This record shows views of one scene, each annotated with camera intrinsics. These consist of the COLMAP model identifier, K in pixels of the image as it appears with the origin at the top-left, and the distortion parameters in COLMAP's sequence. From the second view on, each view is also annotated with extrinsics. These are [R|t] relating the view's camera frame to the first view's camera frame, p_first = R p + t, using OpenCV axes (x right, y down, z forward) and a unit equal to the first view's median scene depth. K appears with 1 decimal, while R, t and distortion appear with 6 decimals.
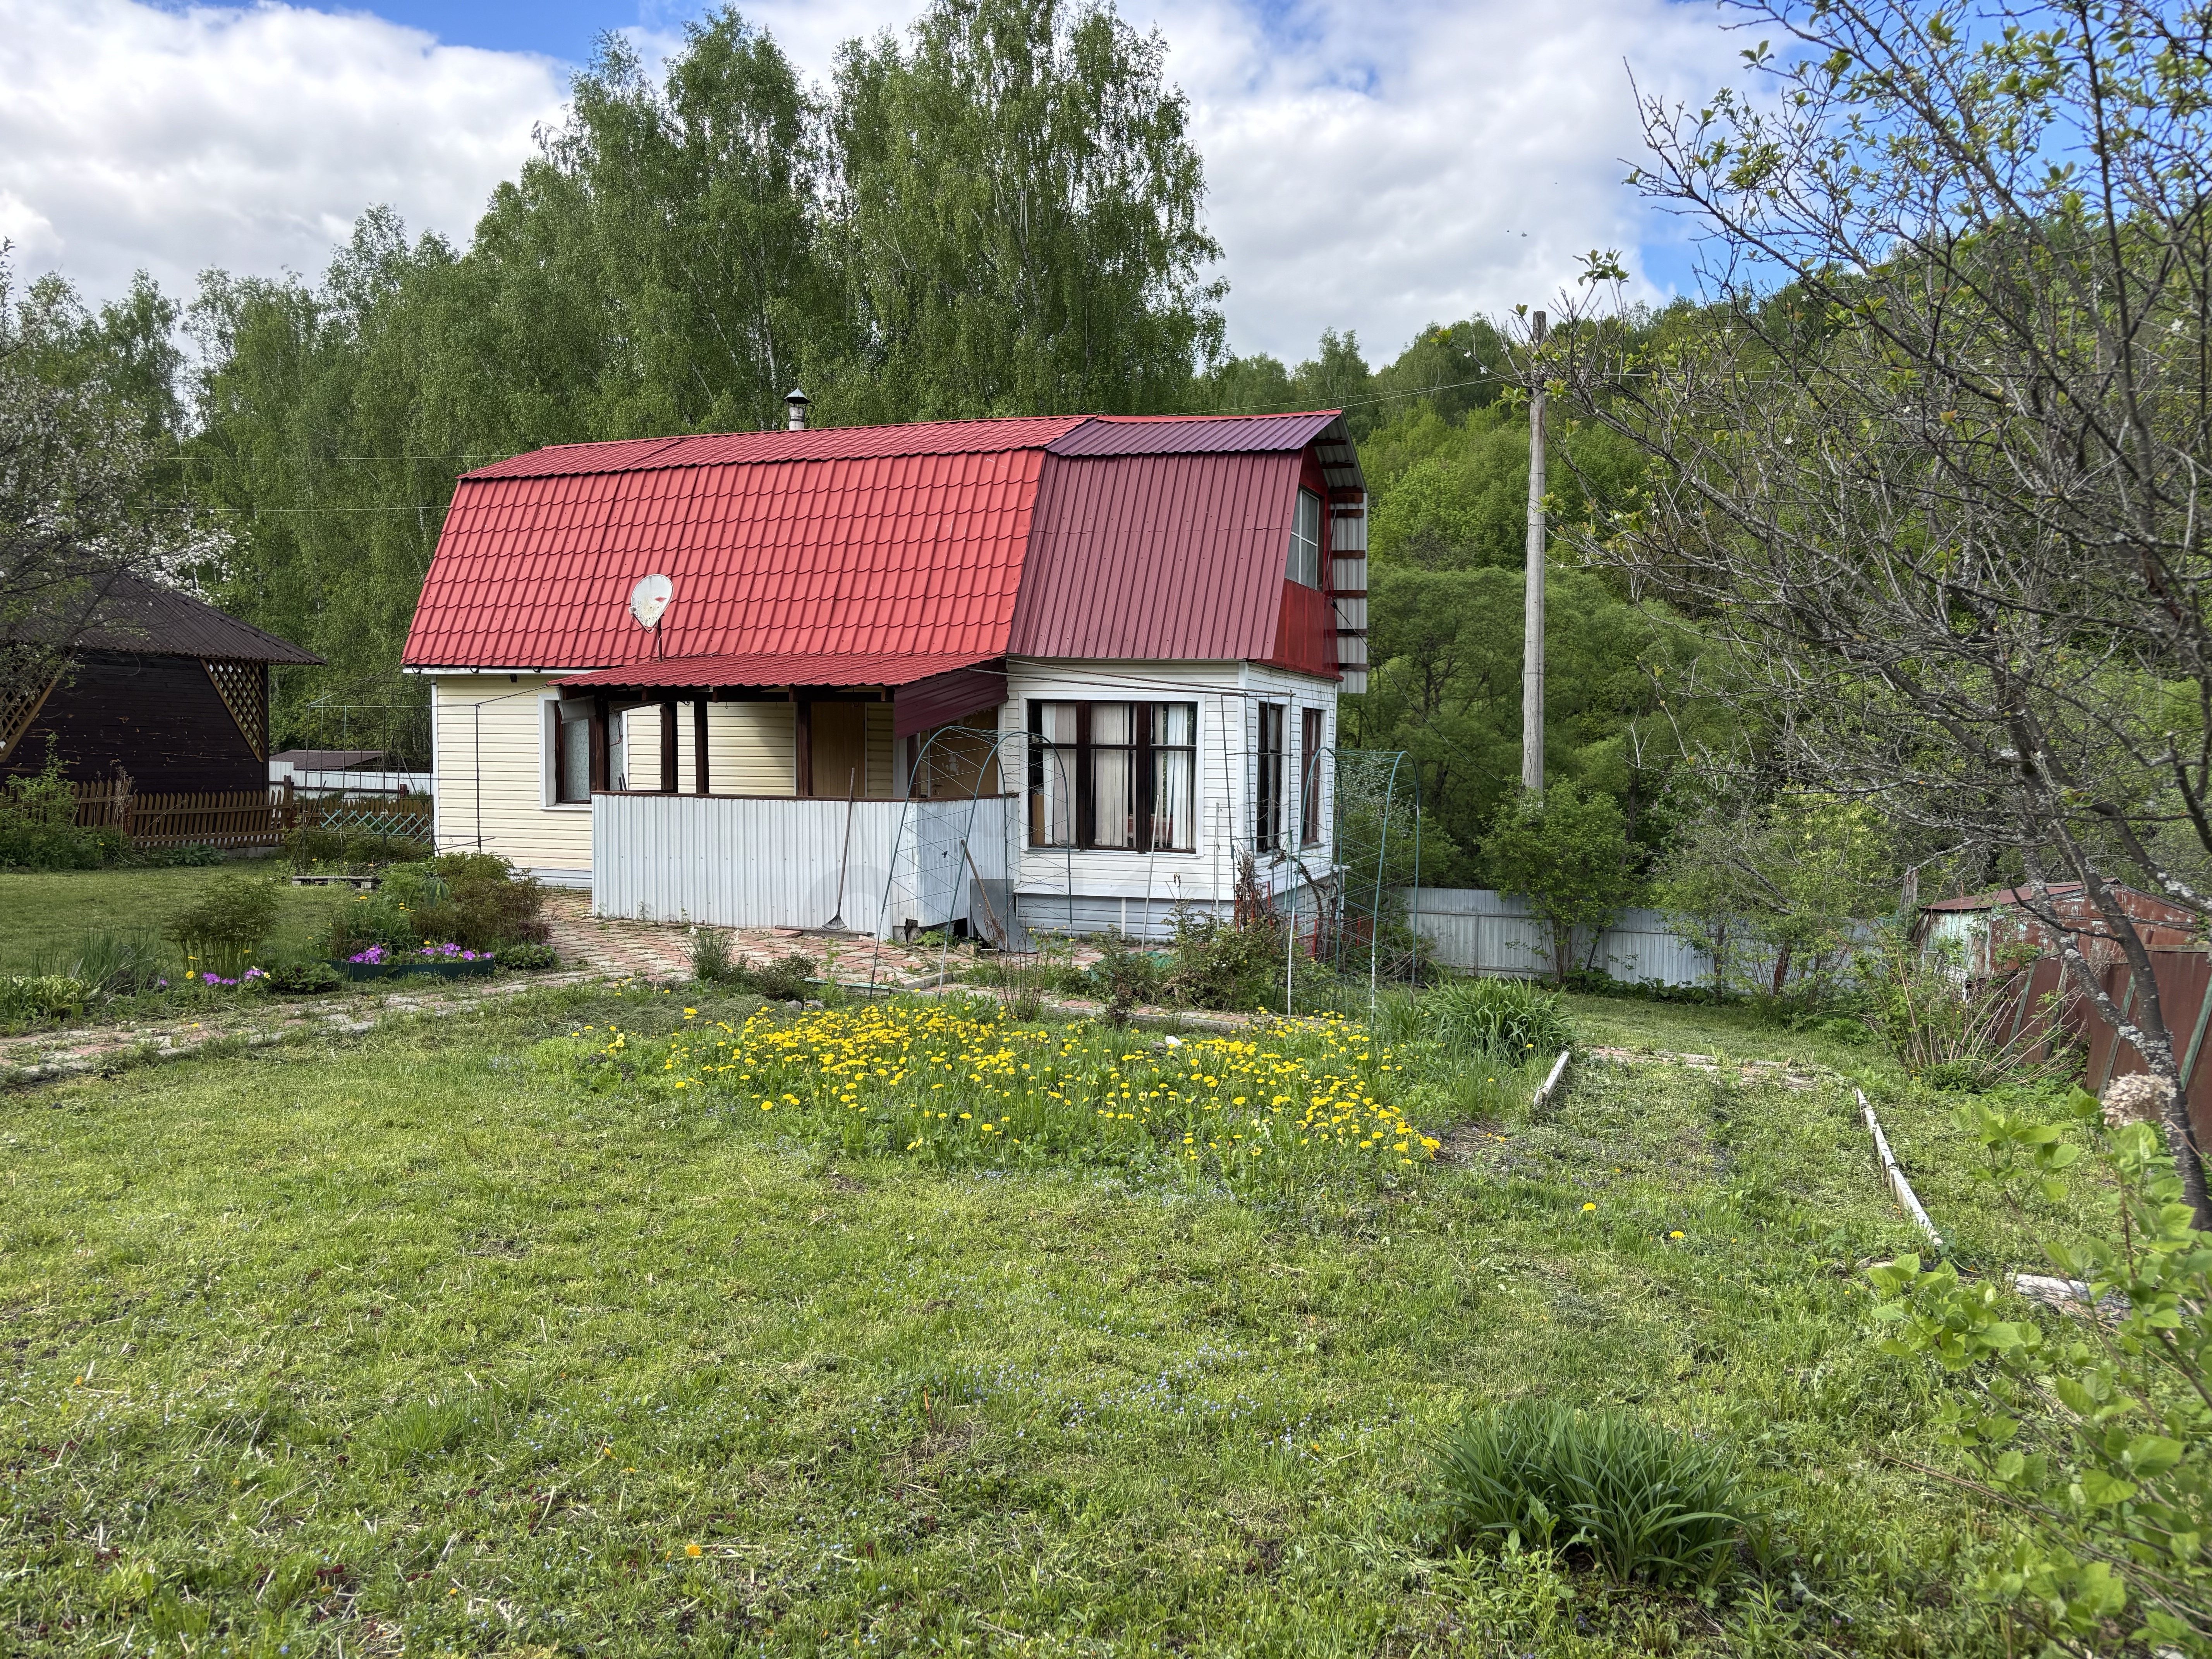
lens RADIAL K [[1637.9, 0, 1110.7], [0, 1637.9, 839.1], [0, 0, 1]] dist [0.018653, -0.013702]
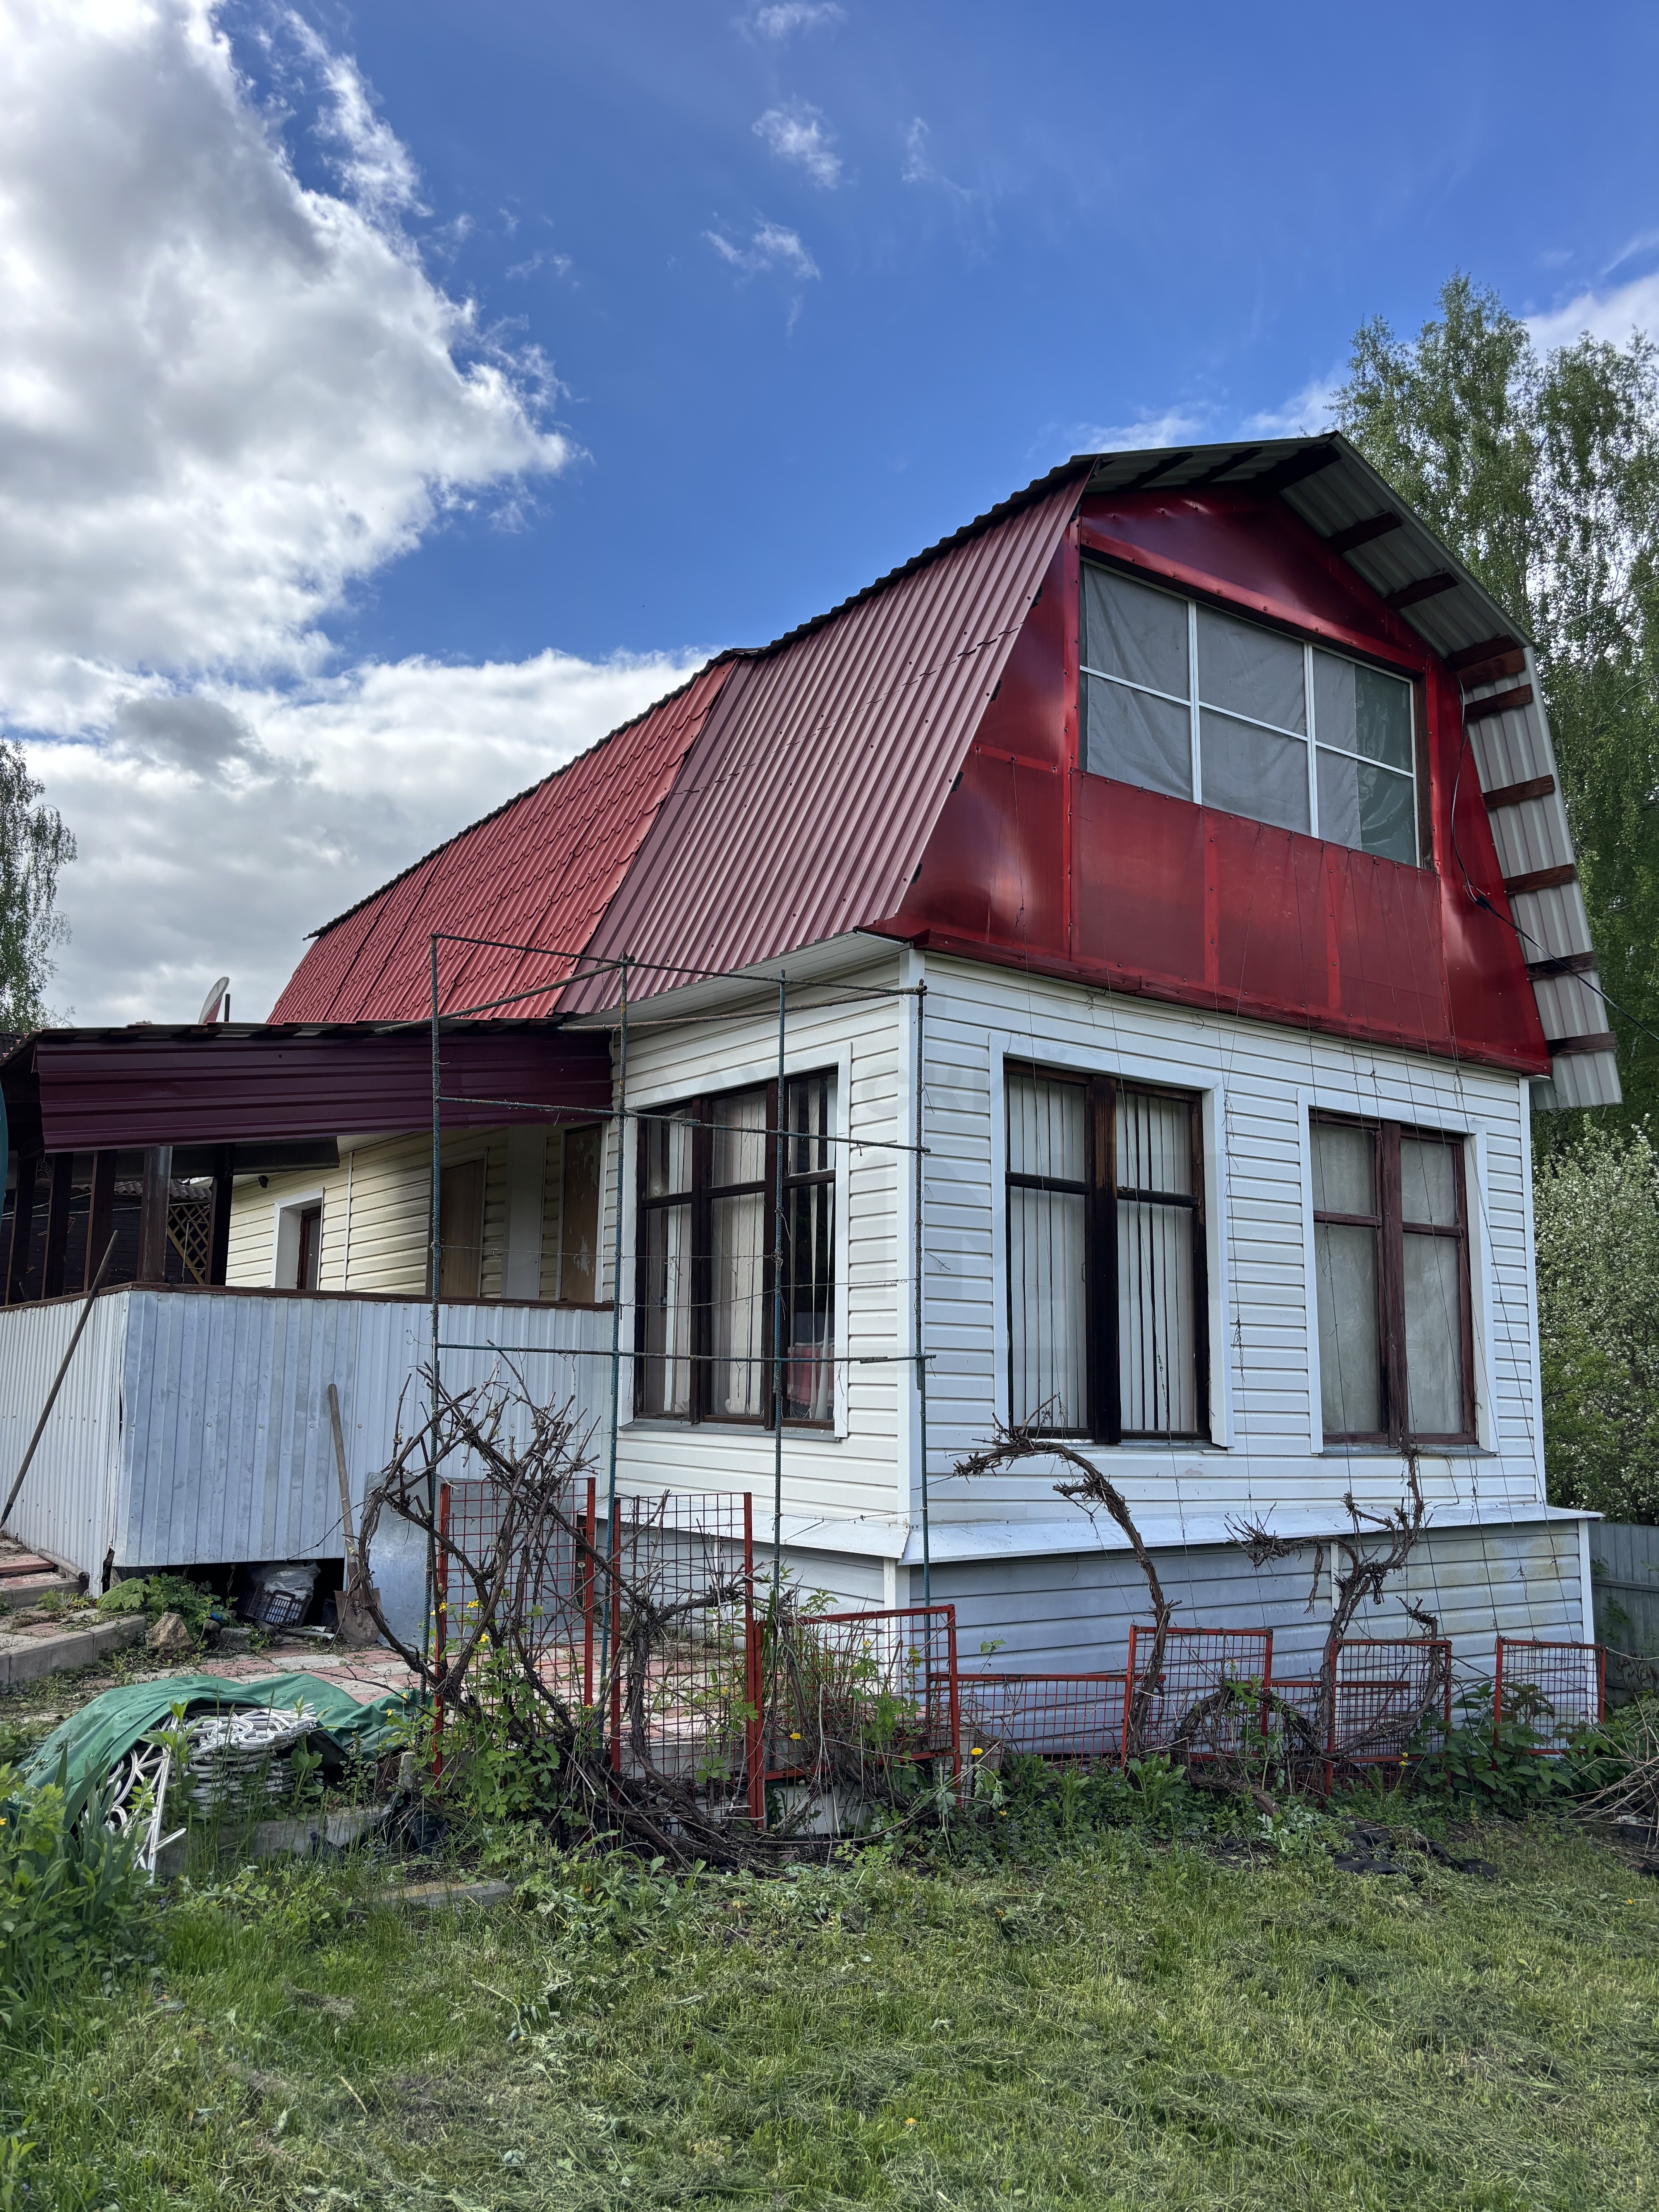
lens RADIAL K [[1637.9, 0, 829.5], [0, 1637.9, 1106.0], [0, 0, 1]] dist [0.018653, -0.013702]
pose [[0.840619, -0.086586, -0.534661, 0.256448], [-0.030873, 0.977874, -0.206903, 0.012654], [0.540746, 0.190433, 0.819347, 0.629220]]
